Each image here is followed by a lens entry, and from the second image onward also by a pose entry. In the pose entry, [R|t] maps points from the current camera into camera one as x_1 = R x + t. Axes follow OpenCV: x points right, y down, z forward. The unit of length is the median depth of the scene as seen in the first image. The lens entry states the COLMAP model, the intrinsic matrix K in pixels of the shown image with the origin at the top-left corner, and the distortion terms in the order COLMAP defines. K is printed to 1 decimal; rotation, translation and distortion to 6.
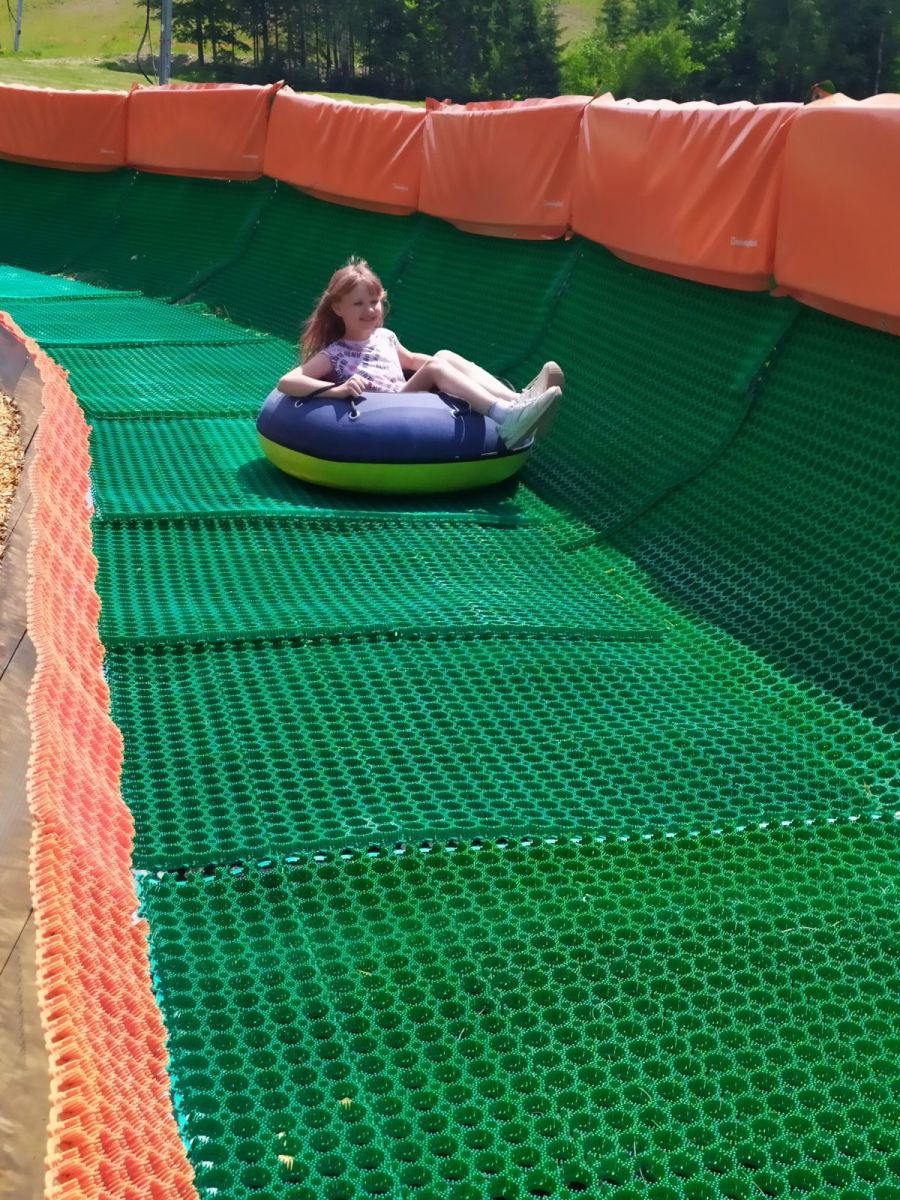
lens RADIAL K [[1520.4, 0, 450.0], [0, 1520.4, 600.0], [0, 0, 1]] dist [0.043899, 0.044690]
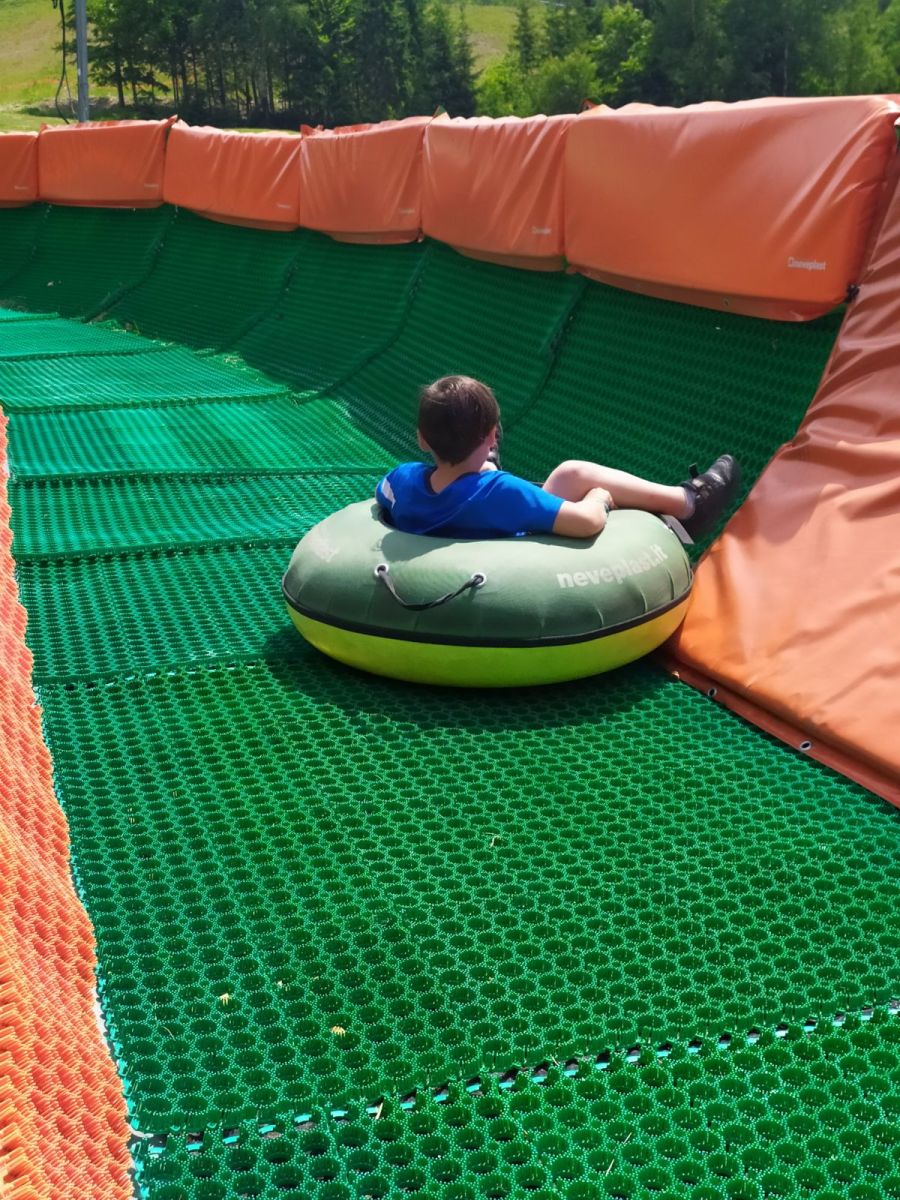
lens RADIAL K [[1571.8, 0, 450.0], [0, 1571.8, 600.0], [0, 0, 1]] dist [0.059376, 0.009426]
pose [[0.998494, -0.049604, 0.023418, 0.052601], [0.050236, 0.998367, -0.027206, 0.060720], [-0.022030, 0.028341, 0.999356, -0.164138]]
